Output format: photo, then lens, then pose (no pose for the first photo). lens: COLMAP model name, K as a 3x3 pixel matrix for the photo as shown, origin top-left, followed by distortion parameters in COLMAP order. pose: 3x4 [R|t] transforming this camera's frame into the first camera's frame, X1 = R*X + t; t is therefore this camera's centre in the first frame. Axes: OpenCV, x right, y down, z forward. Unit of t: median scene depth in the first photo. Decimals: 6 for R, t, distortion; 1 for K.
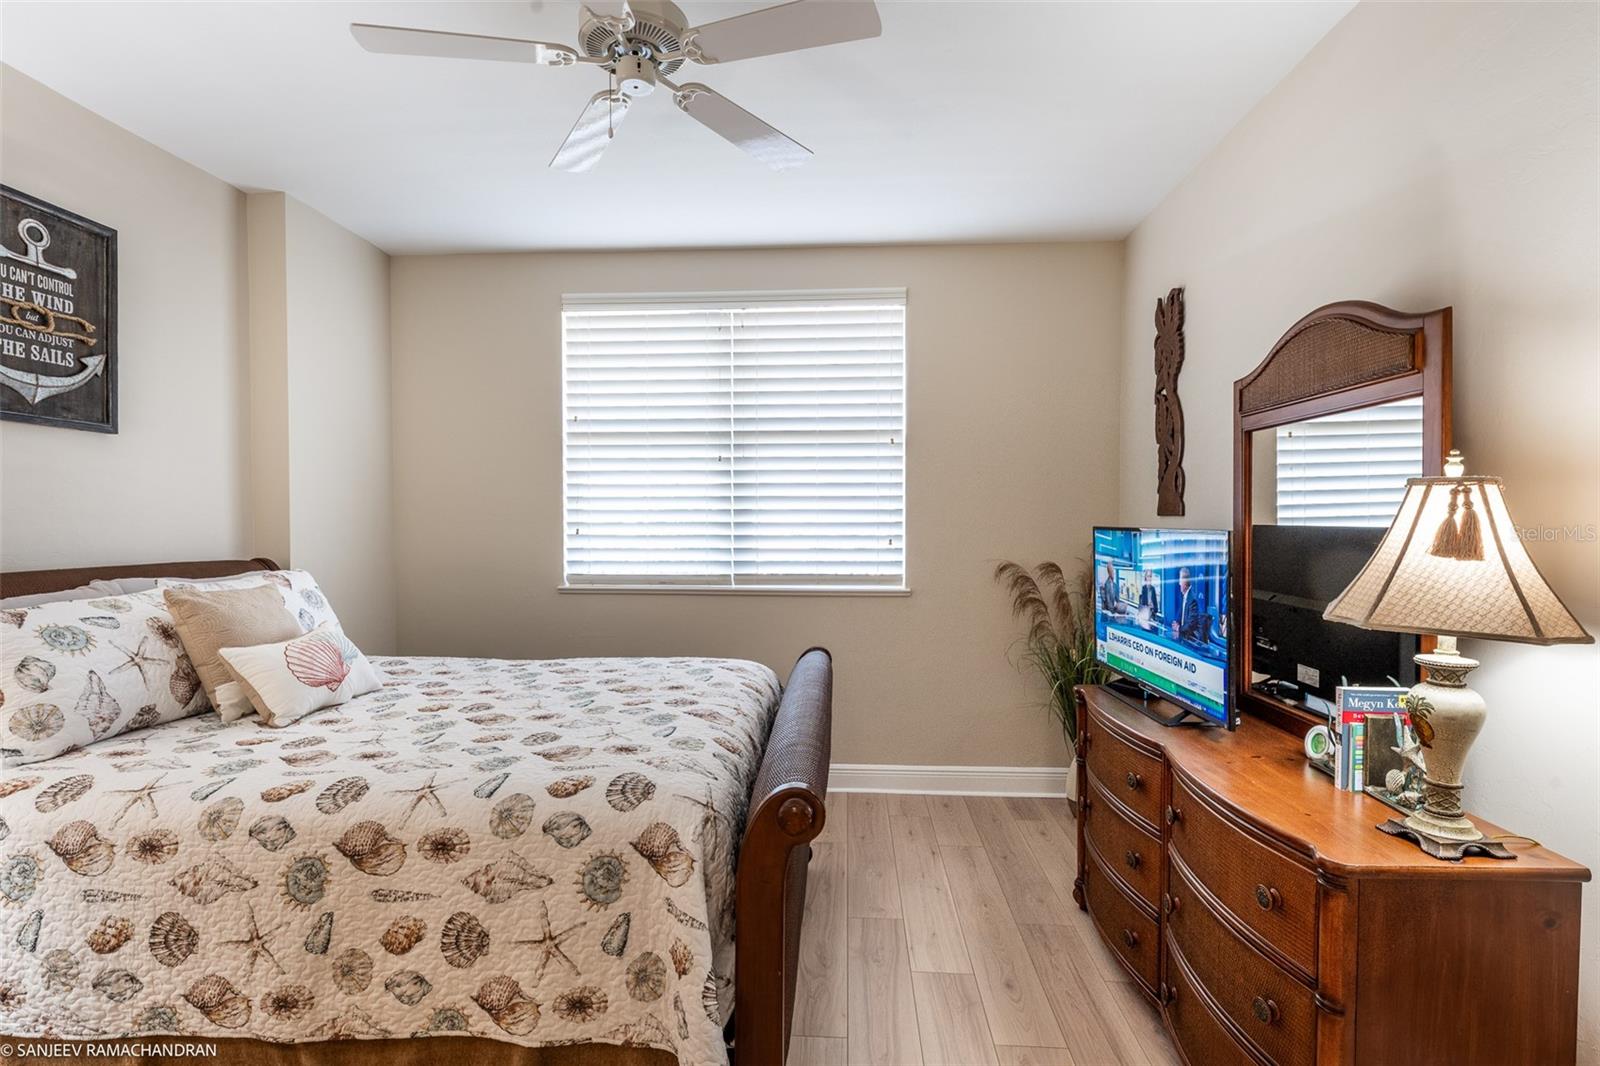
lens RADIAL K [[722.0, 0, 798.9], [0, 722.0, 526.9], [0, 0, 1]] dist [0.004908, -0.001998]
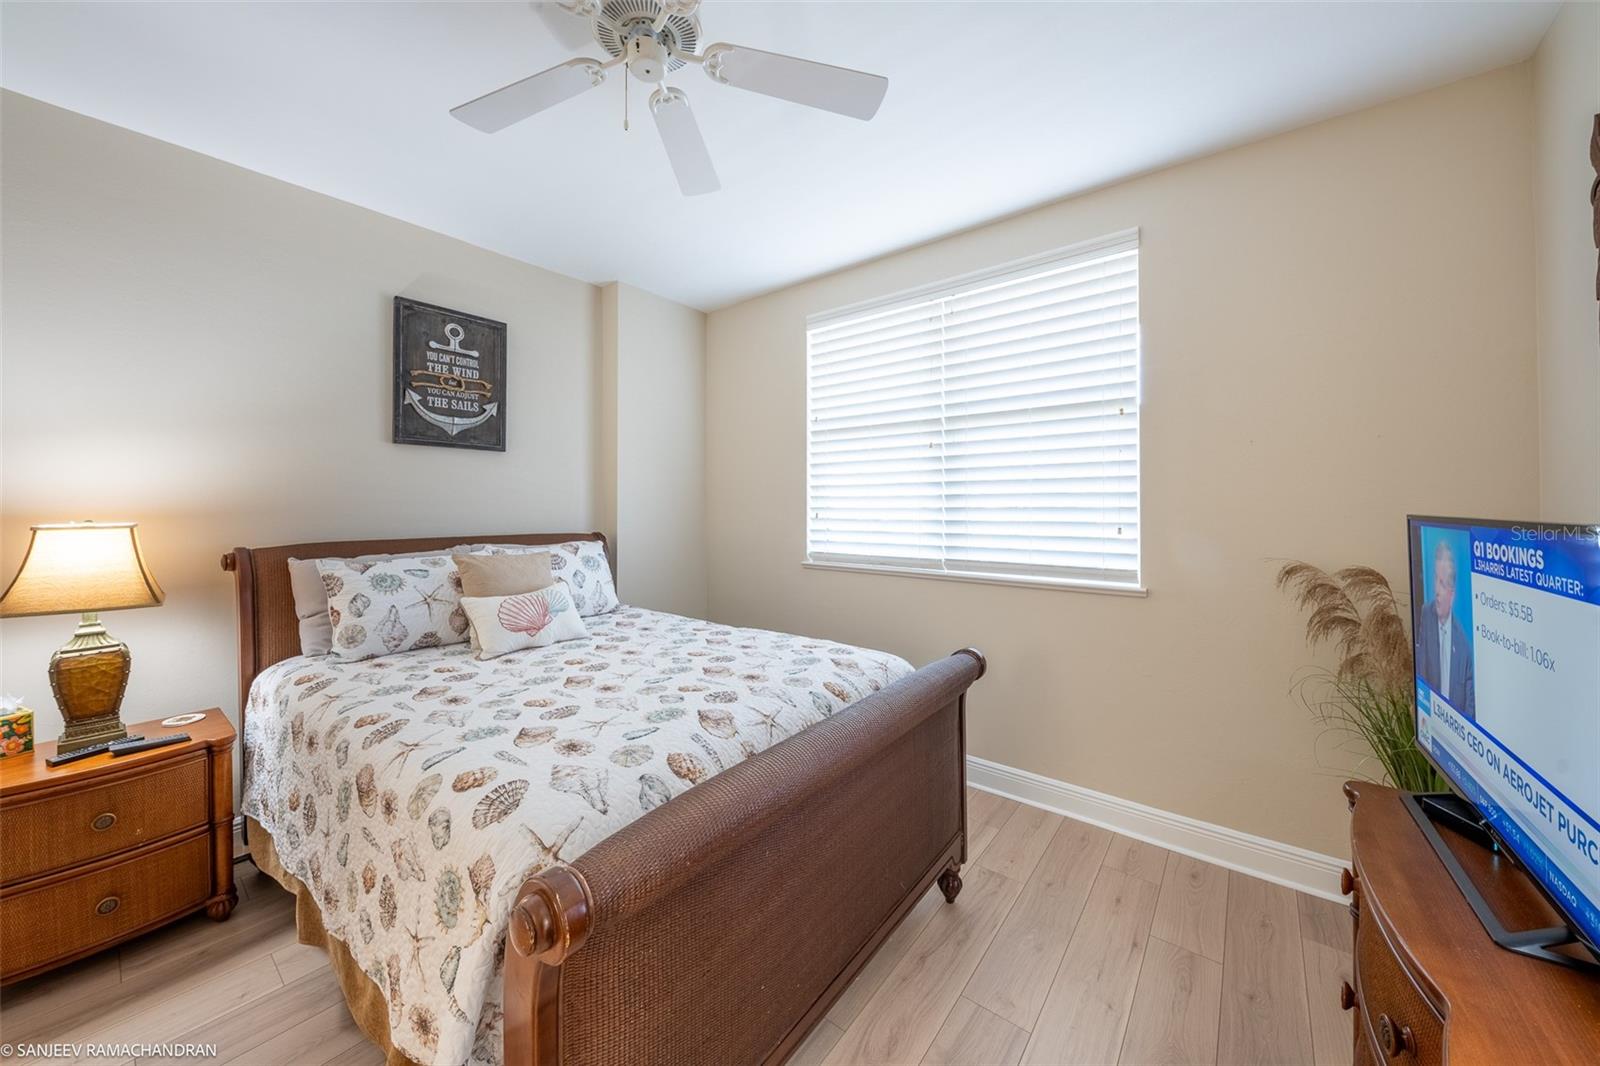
lens RADIAL K [[568.5, 0, 771.3], [0, 568.5, 497.4], [0, 0, 1]] dist [0.007695, -0.003259]
pose [[0.823351, -0.009991, -0.567444, 0.256941], [-0.003242, 0.999746, -0.022307, -0.002746], [0.567523, 0.020206, 0.823110, 0.333244]]
